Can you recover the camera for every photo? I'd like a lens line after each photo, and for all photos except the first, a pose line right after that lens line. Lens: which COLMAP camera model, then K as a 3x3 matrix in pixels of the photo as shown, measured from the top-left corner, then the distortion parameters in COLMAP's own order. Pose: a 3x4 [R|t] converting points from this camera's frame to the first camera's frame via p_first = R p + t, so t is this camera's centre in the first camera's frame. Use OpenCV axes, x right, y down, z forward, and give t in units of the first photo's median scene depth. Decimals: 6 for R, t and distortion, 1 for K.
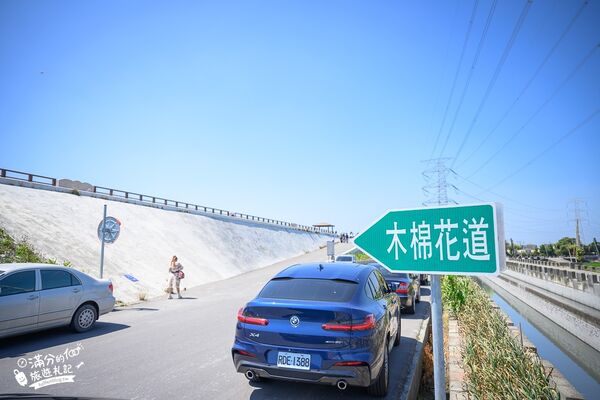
lens RADIAL K [[418.1, 0, 298.8], [0, 418.1, 198.0], [0, 0, 1]] dist [-0.026417, 0.009178]
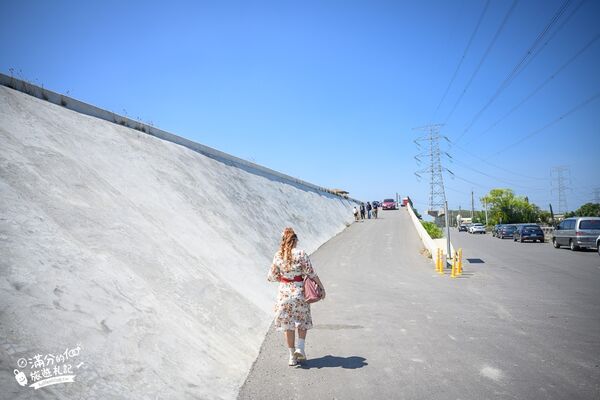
lens RADIAL K [[418.1, 0, 301.2], [0, 418.1, 201.2], [0, 0, 1]] dist [-0.026417, 0.009178]
pose [[0.998403, -0.022669, 0.051742, -0.120005], [0.019143, 0.997525, 0.067659, 0.068098], [-0.053148, -0.066560, 0.996366, 0.513233]]
